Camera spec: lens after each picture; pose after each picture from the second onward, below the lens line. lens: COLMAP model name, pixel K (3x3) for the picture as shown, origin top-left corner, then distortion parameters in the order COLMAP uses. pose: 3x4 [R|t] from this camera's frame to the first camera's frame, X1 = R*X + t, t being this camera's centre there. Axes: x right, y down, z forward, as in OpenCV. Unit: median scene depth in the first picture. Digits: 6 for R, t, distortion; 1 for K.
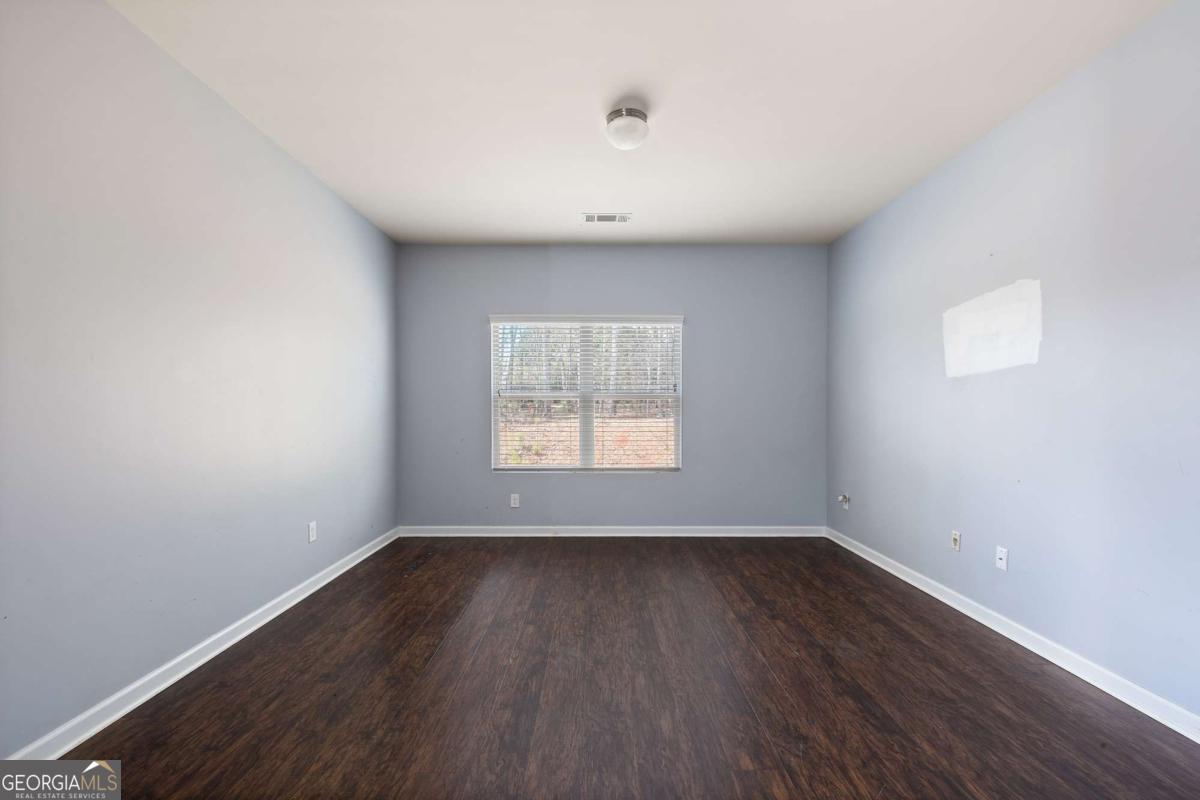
lens RADIAL K [[511.0, 0, 594.8], [0, 511.0, 390.5], [0, 0, 1]] dist [-0.000265, -0.000118]
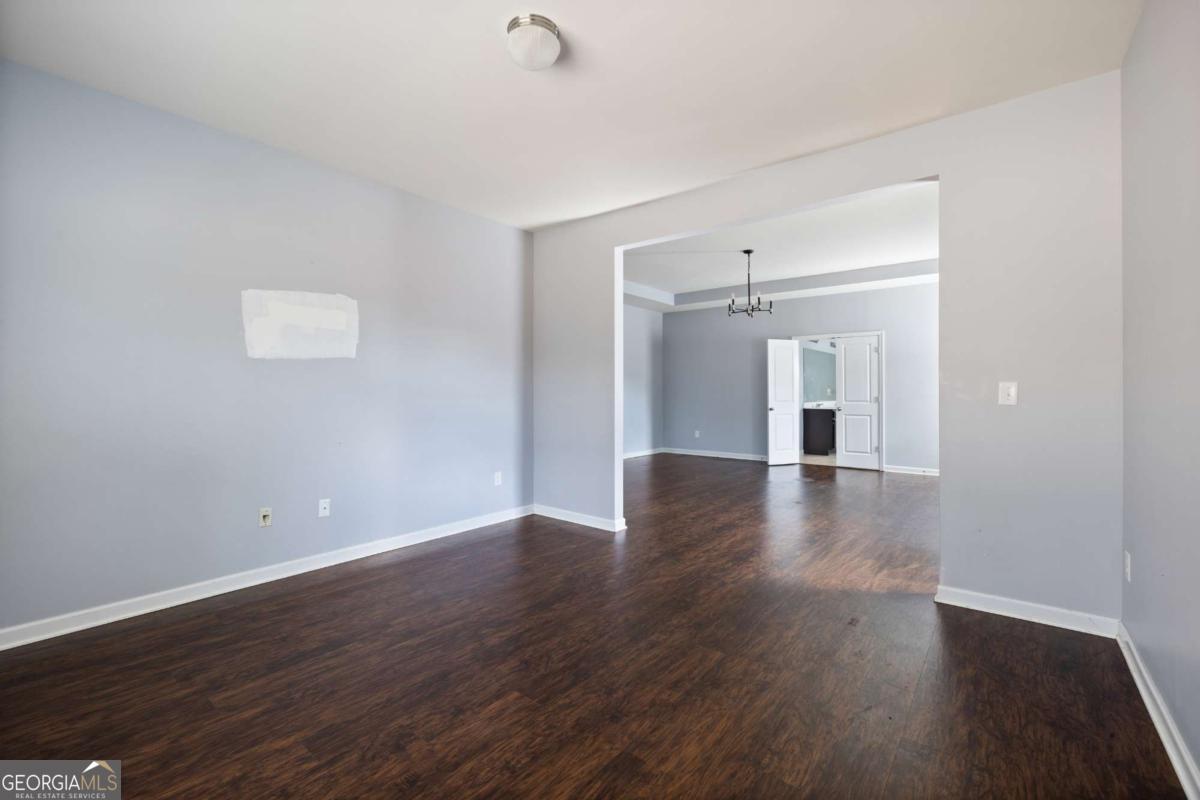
lens RADIAL K [[511.0, 0, 594.8], [0, 511.0, 390.5], [0, 0, 1]] dist [-0.000265, -0.000118]
pose [[-0.774689, -0.001804, 0.632340, -0.471595], [-0.021809, 0.999477, -0.023867, 0.048073], [-0.631966, -0.032280, -0.774323, 1.415358]]
